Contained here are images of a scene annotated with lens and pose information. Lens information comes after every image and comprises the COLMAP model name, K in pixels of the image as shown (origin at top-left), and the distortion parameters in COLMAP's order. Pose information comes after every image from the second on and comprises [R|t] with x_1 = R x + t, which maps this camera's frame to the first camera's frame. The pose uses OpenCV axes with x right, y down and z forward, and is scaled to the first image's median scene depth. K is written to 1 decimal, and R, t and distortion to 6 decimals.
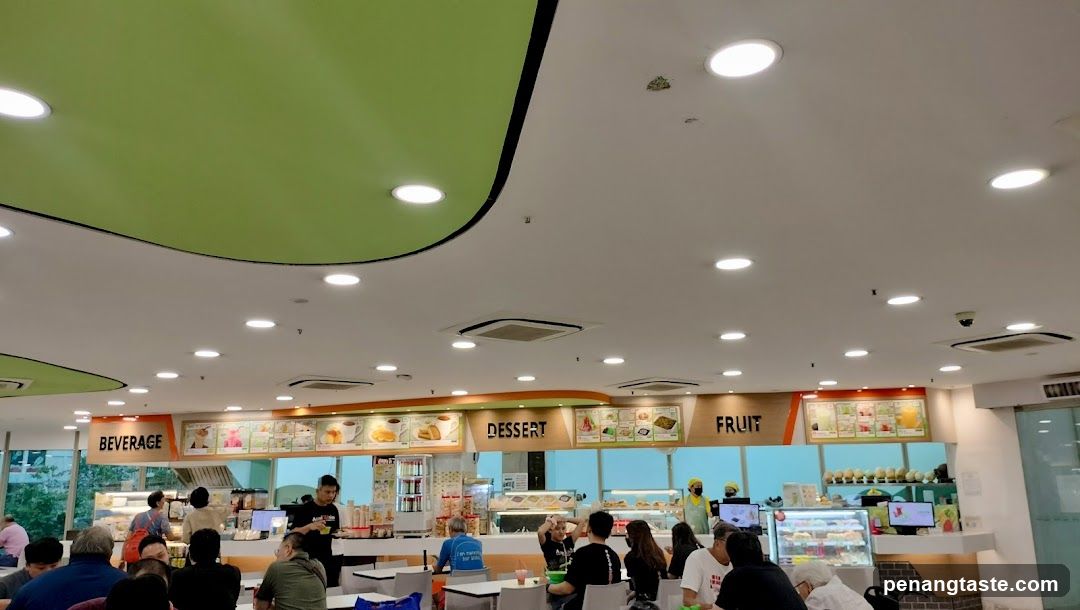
lens RADIAL K [[823.5, 0, 534.5], [0, 823.5, 303.8], [0, 0, 1]] dist [0.010745, -0.005813]
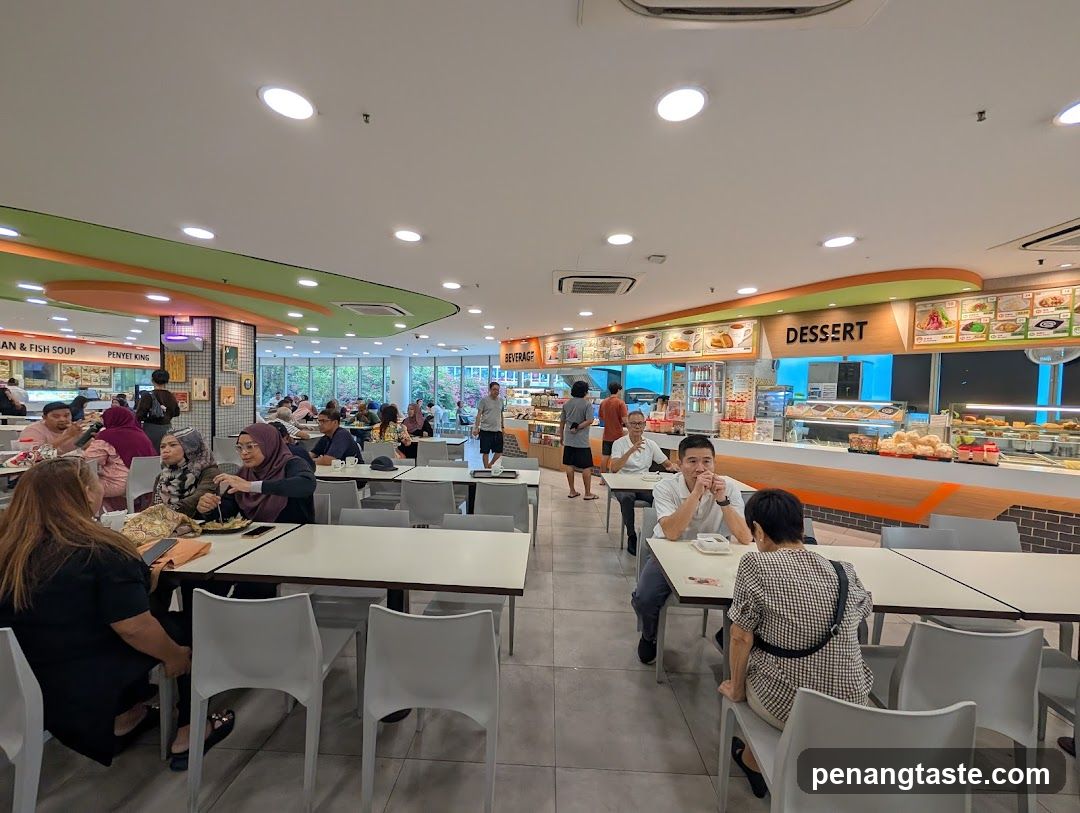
lens RADIAL K [[400.3, 0, 537.5], [0, 400.3, 406.6], [0, 0, 1]] dist [-0.002419, -0.000204]
pose [[0.789573, 0.058704, -0.610842, 0.002648], [0.097114, 0.970916, 0.218838, 0.104159], [0.605923, -0.232110, 0.760909, 0.456313]]
